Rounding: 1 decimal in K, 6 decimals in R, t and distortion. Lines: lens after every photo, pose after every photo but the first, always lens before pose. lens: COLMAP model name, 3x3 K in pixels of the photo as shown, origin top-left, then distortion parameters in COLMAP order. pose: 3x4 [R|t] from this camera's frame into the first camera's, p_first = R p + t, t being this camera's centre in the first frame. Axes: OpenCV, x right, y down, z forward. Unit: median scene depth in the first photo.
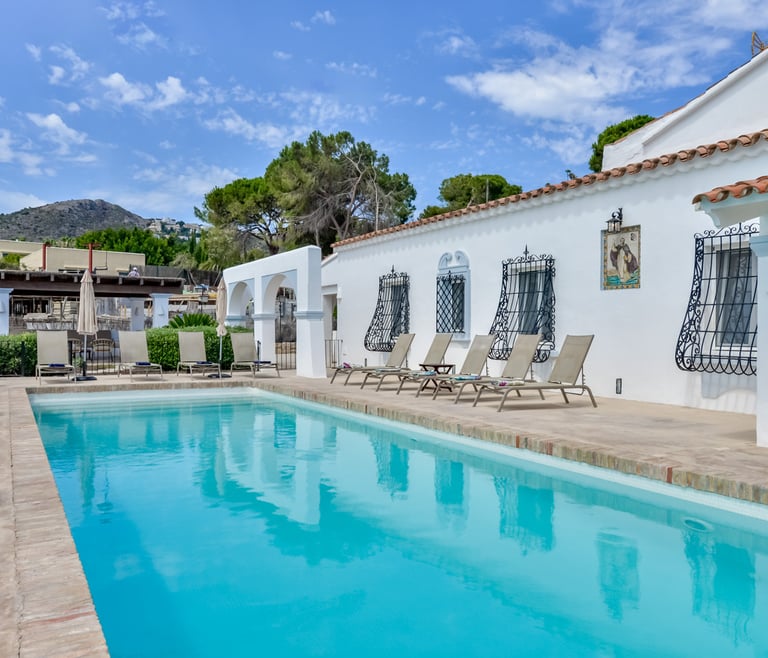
lens RADIAL K [[641.9, 0, 385.7], [0, 641.9, 331.5], [0, 0, 1]] dist [0.007064, -0.002297]
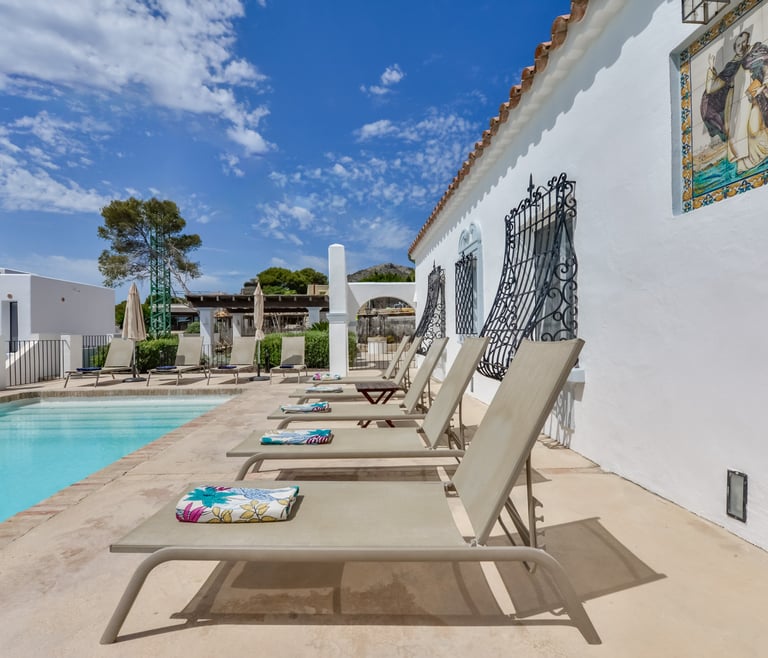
lens RADIAL K [[389.6, 0, 383.9], [0, 389.6, 333.0], [0, 0, 1]] dist [-0.002200, -0.004361]
pose [[0.905078, -0.011651, -0.425086, 0.230387], [0.009880, 0.999931, -0.006372, 0.002657], [0.425131, 0.001567, 0.905131, 0.603046]]
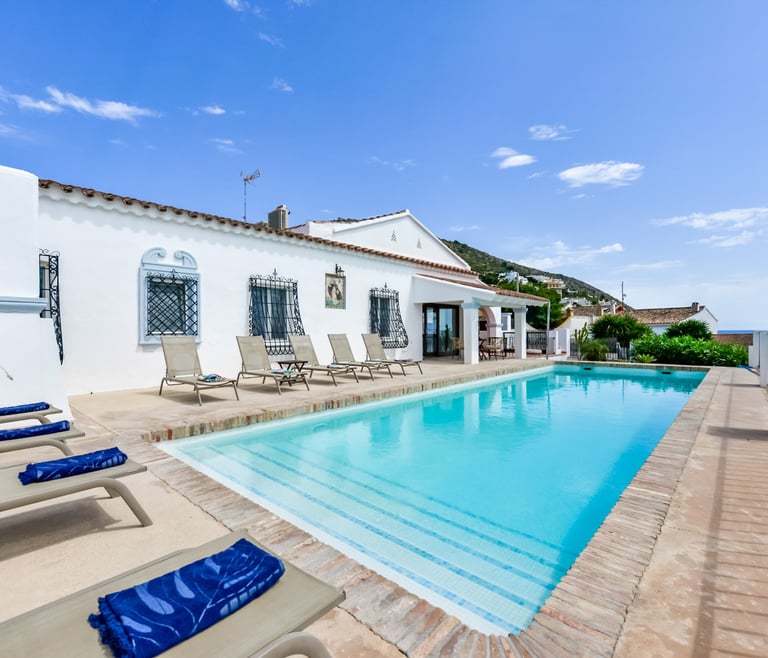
lens RADIAL K [[389.6, 0, 384.5], [0, 389.6, 351.0], [0, 0, 1]] dist [-0.002200, -0.004361]
pose [[-0.312561, -0.047129, 0.948728, -0.590531], [0.011466, 0.998509, 0.053379, -0.002633], [-0.949829, 0.027562, -0.311554, 0.977365]]
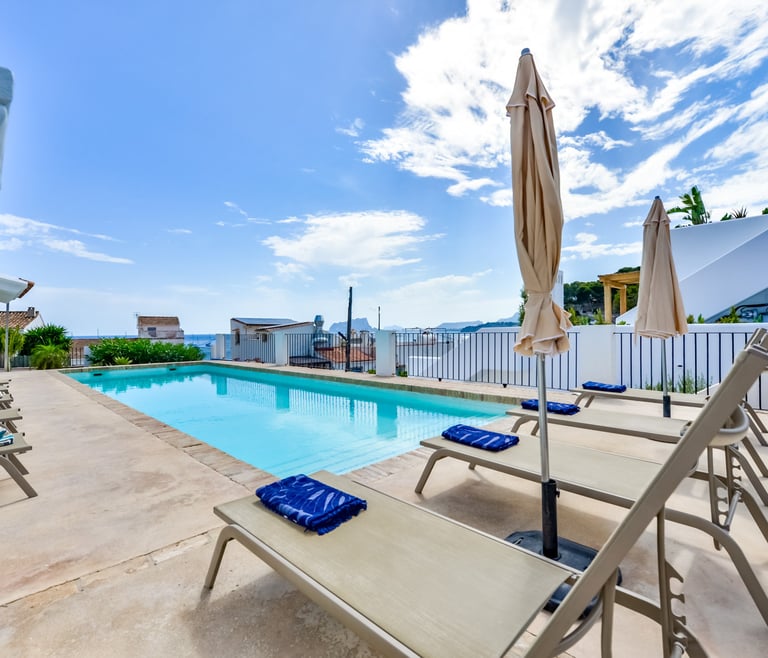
lens RADIAL K [[389.6, 0, 379.0], [0, 389.6, 324.9], [0, 0, 1]] dist [-0.002200, -0.004361]
pose [[-0.965120, 0.003558, -0.261785, -0.215777], [0.007092, 0.999896, -0.012554, -0.001019], [0.261713, -0.013973, -0.965045, 1.277926]]
